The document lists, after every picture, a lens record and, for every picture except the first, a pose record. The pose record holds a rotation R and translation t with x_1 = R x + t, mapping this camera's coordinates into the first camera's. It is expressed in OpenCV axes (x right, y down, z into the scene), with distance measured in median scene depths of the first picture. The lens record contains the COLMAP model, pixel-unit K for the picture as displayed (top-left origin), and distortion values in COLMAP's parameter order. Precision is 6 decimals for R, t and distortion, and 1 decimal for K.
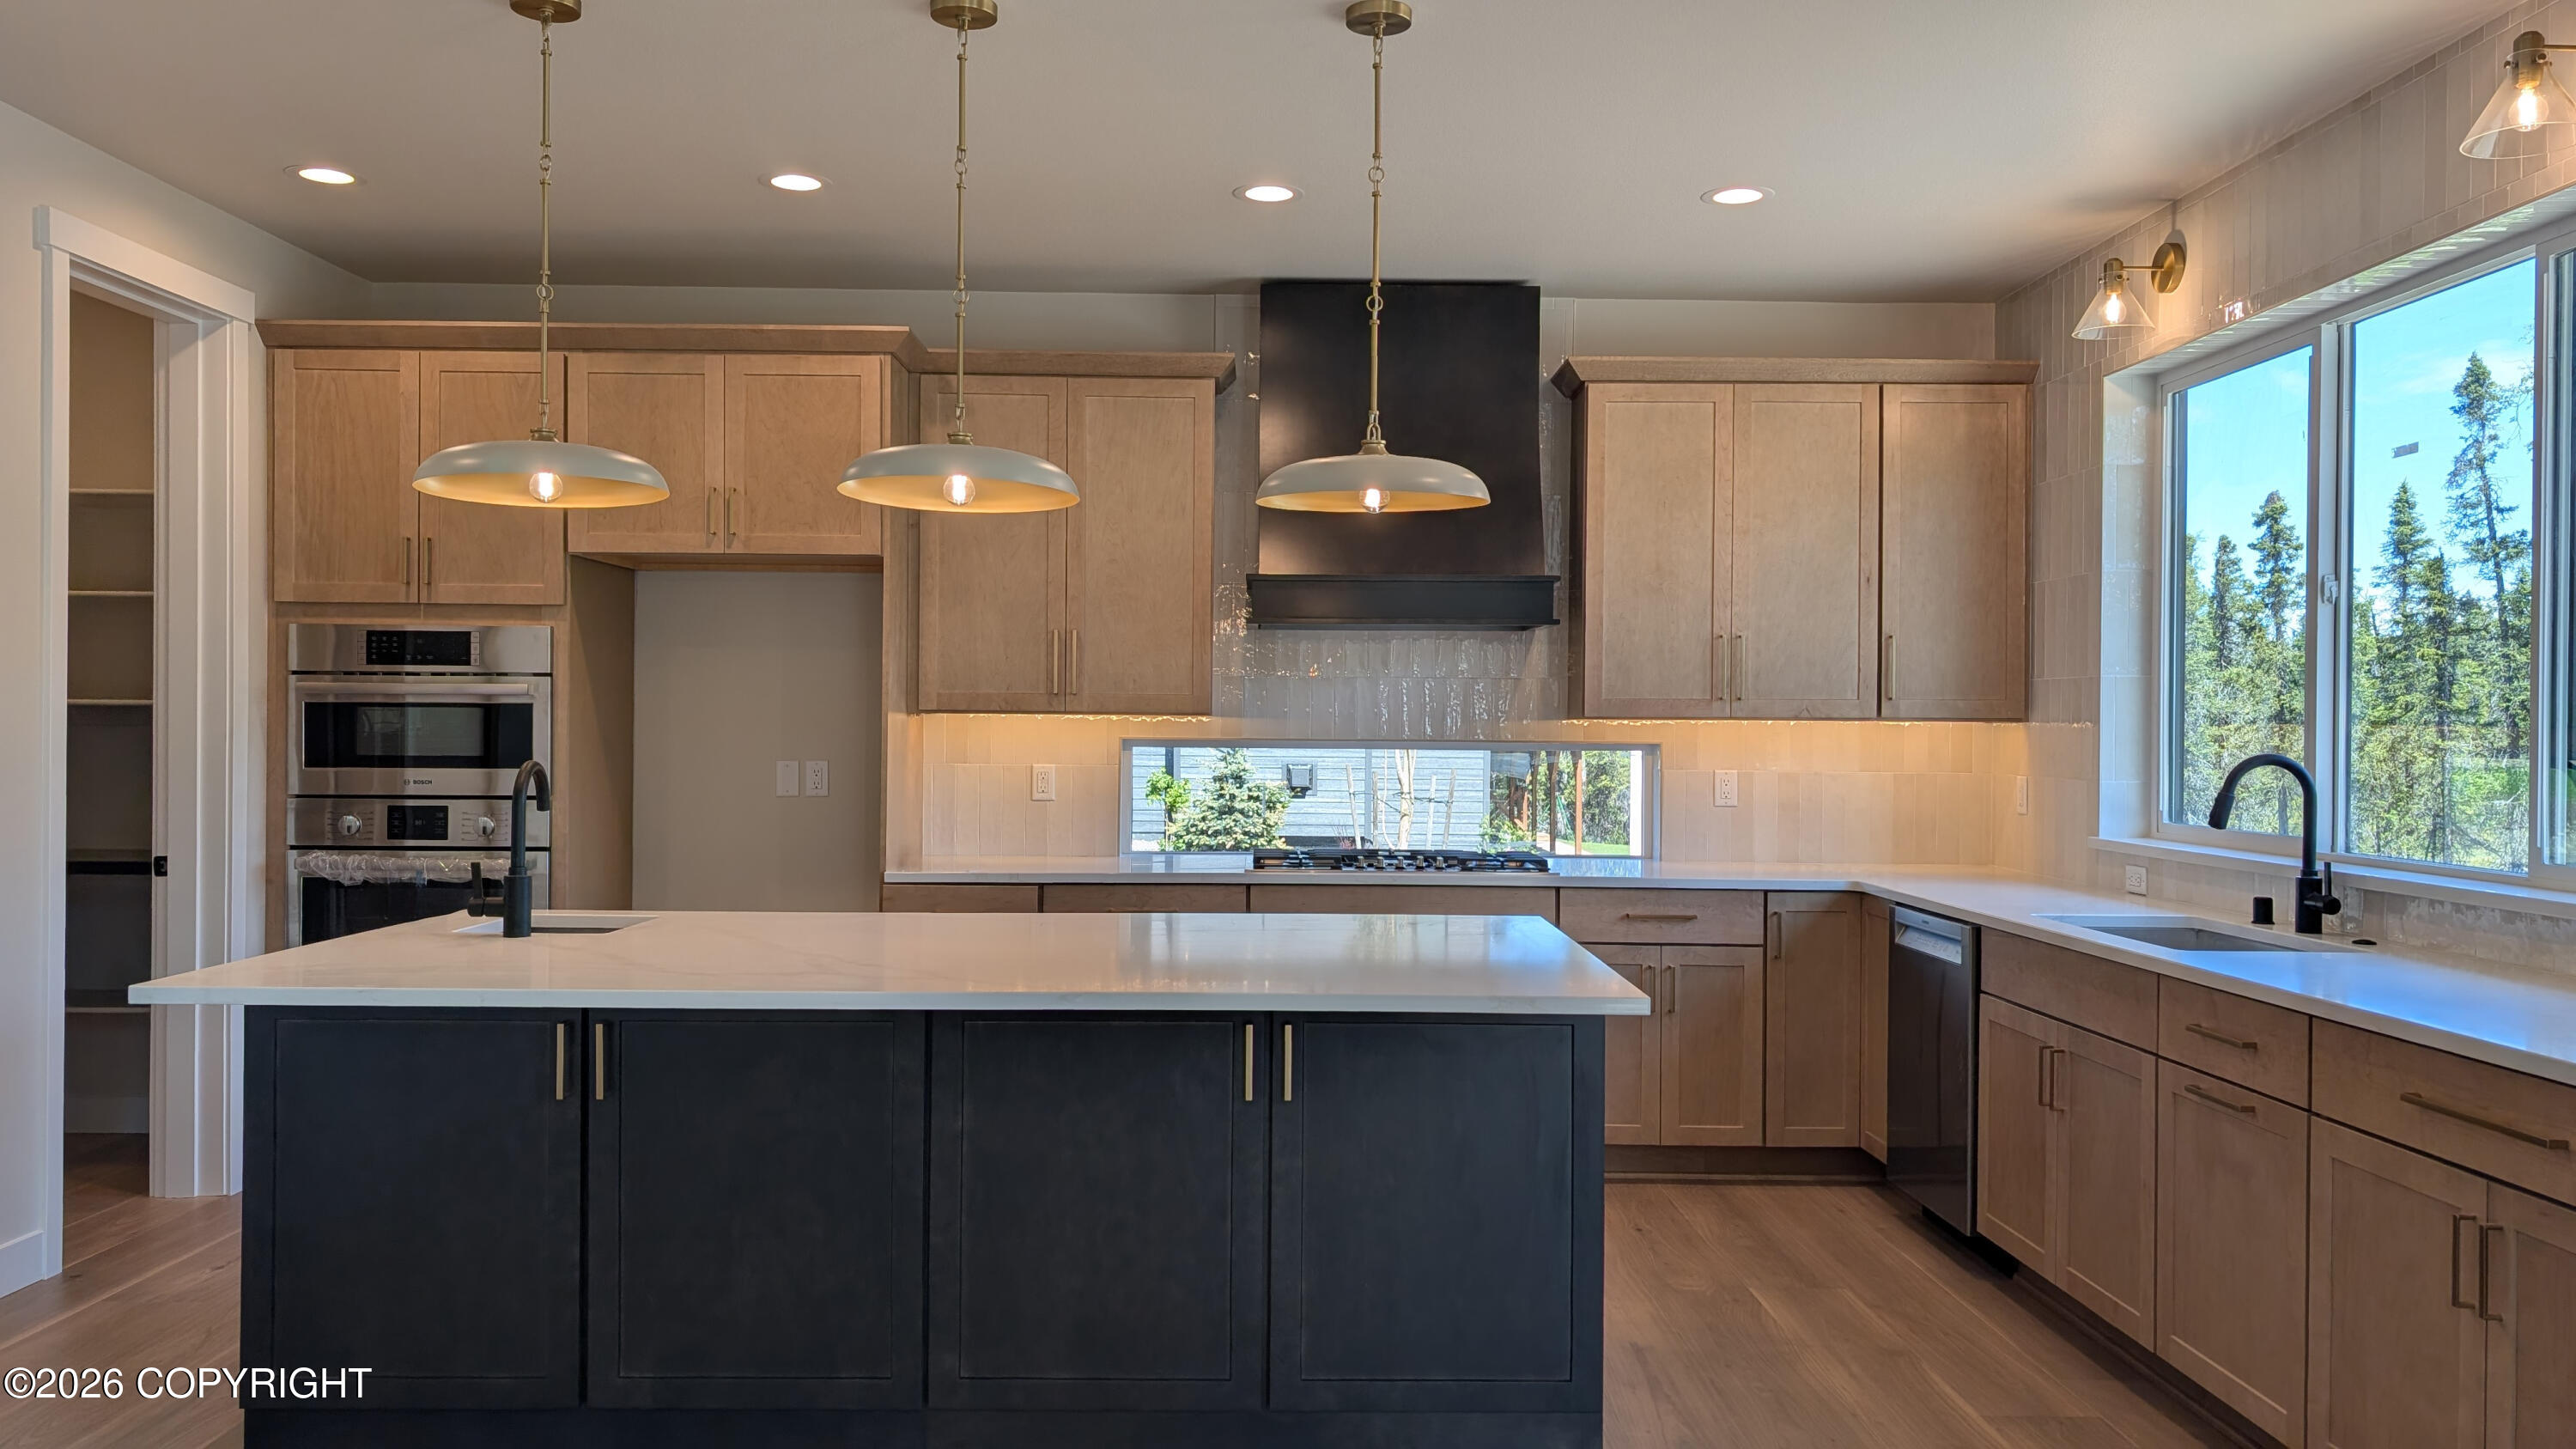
lens RADIAL K [[1882.3, 0, 1288.0], [0, 1882.3, 724.5], [0, 0, 1]] dist [0.004765, -0.001298]
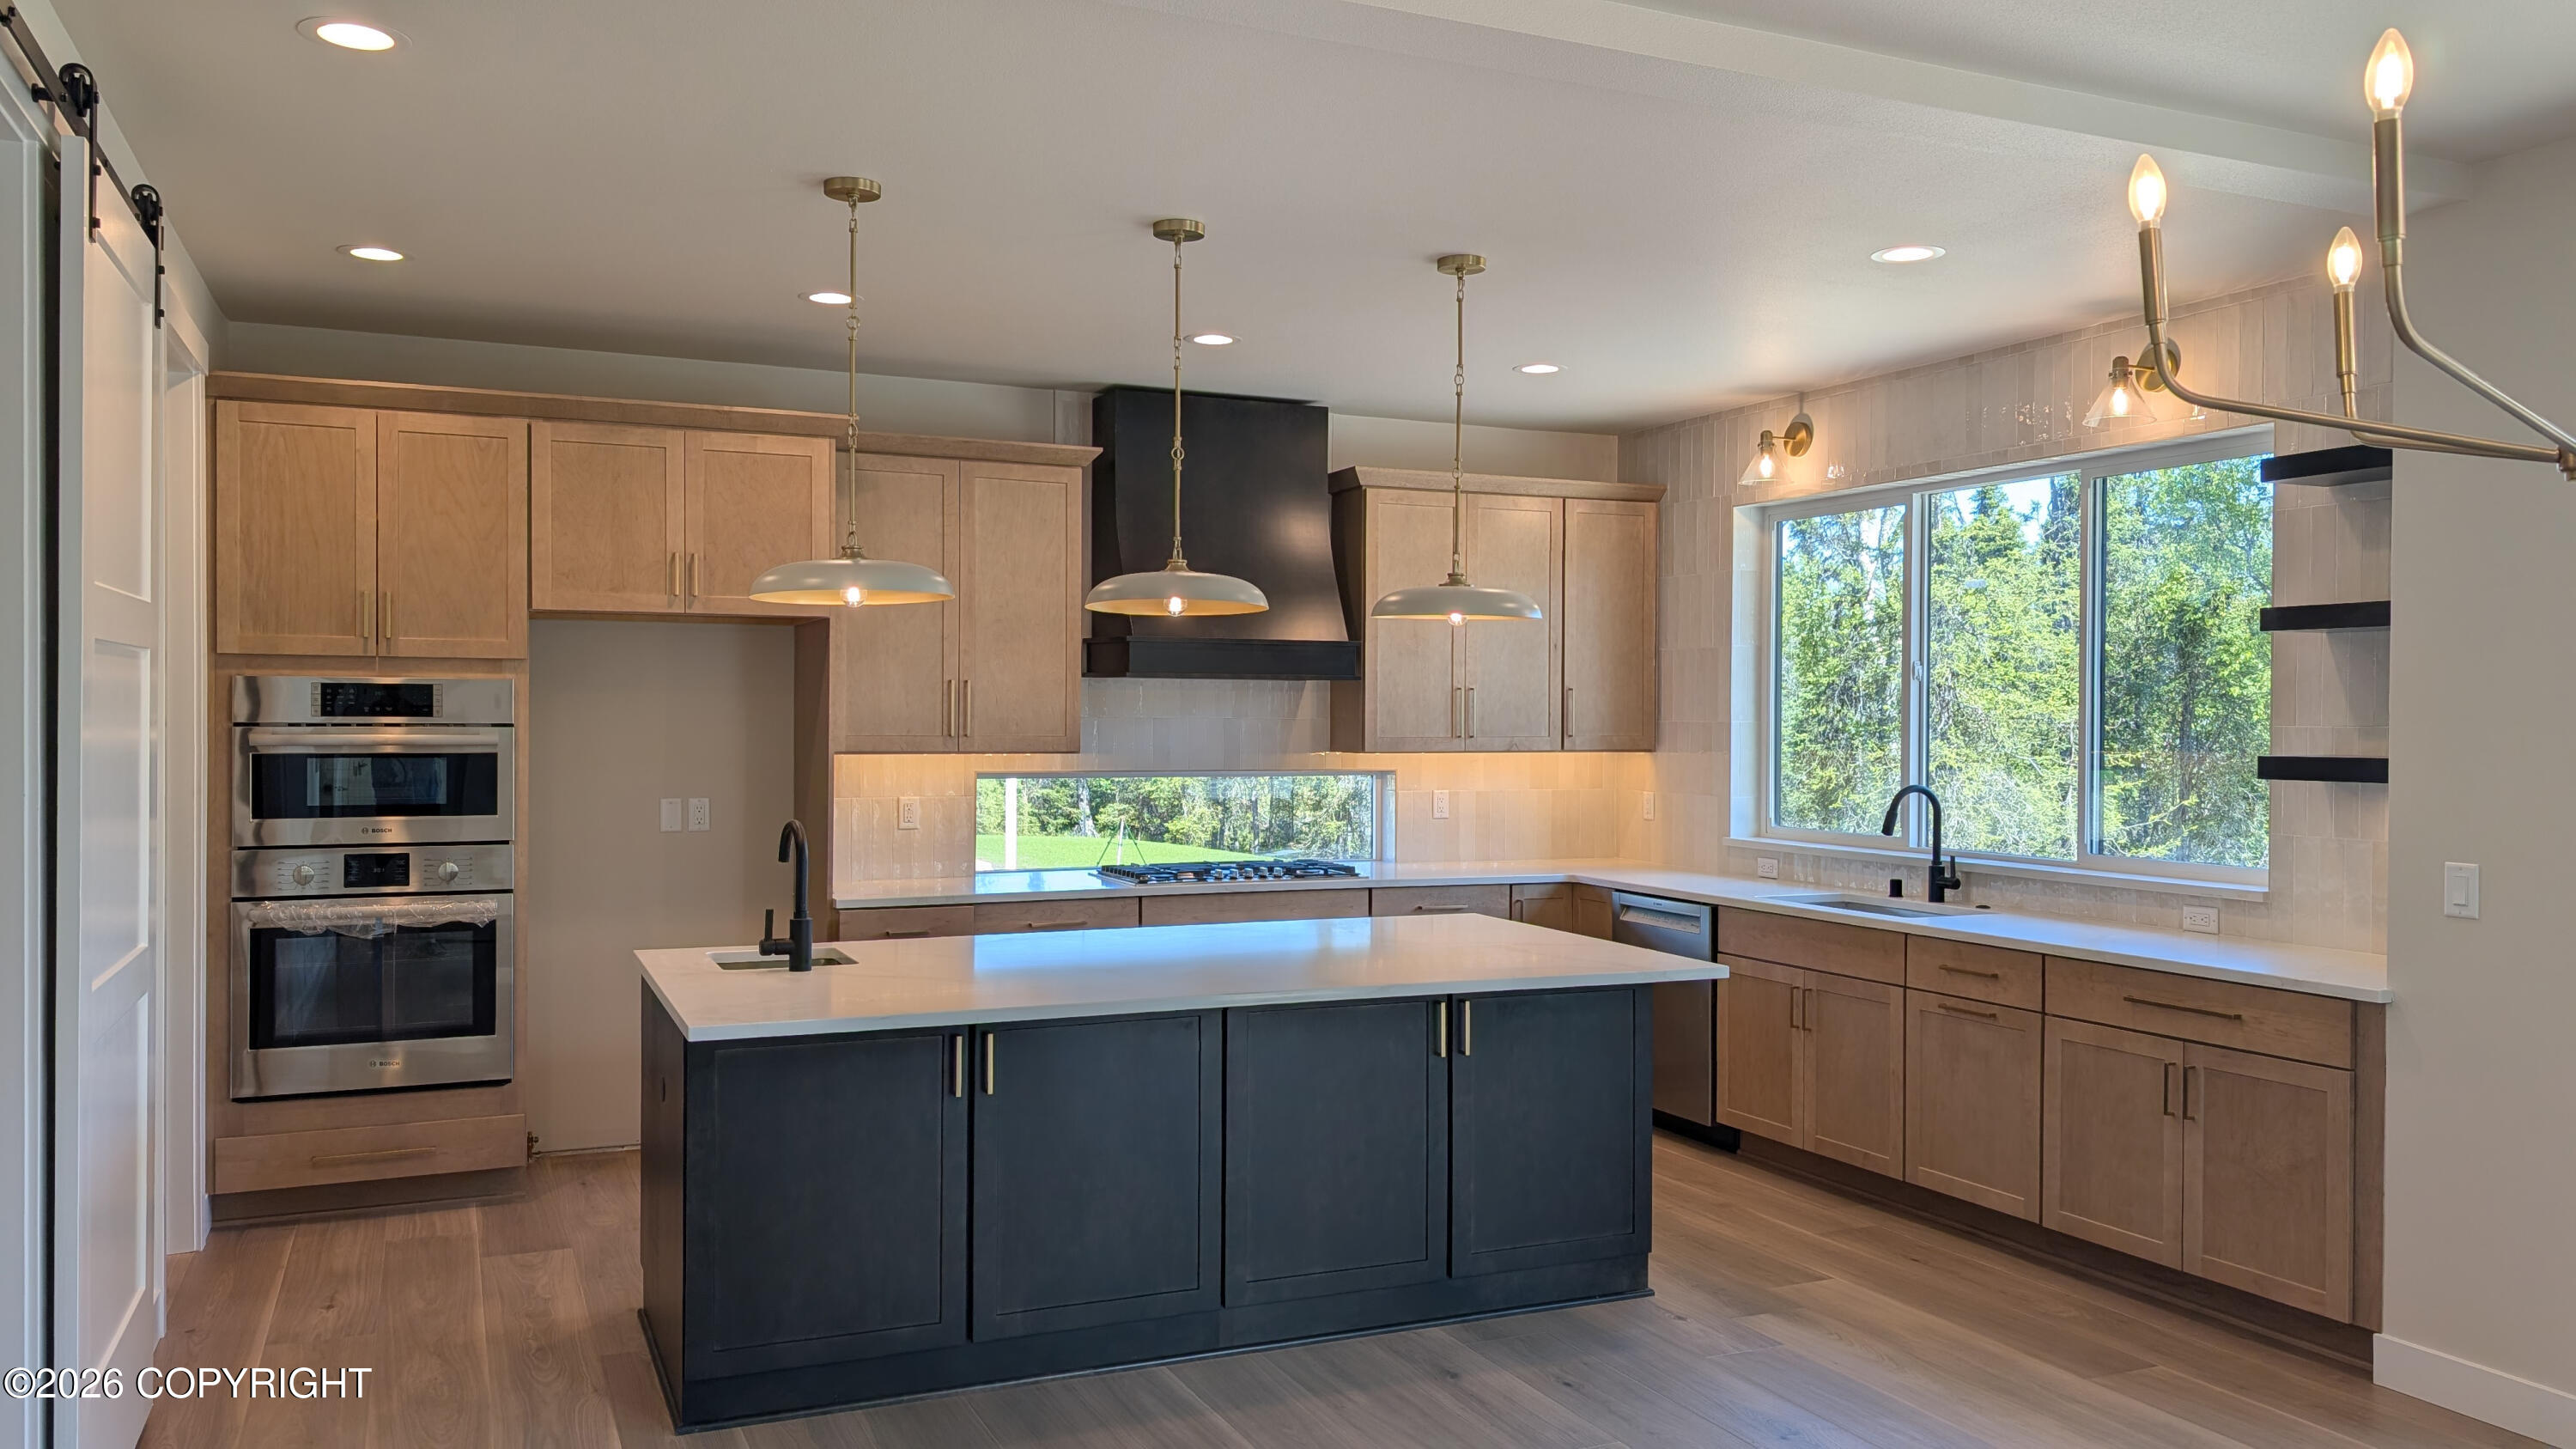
lens RADIAL K [[1882.3, 0, 1288.0], [0, 1882.3, 724.5], [0, 0, 1]] dist [0.004765, -0.001298]
pose [[0.915679, -0.004684, 0.401882, -0.419712], [0.000887, 0.999953, 0.009635, -0.036814], [-0.401909, -0.008467, 0.915641, -0.139192]]
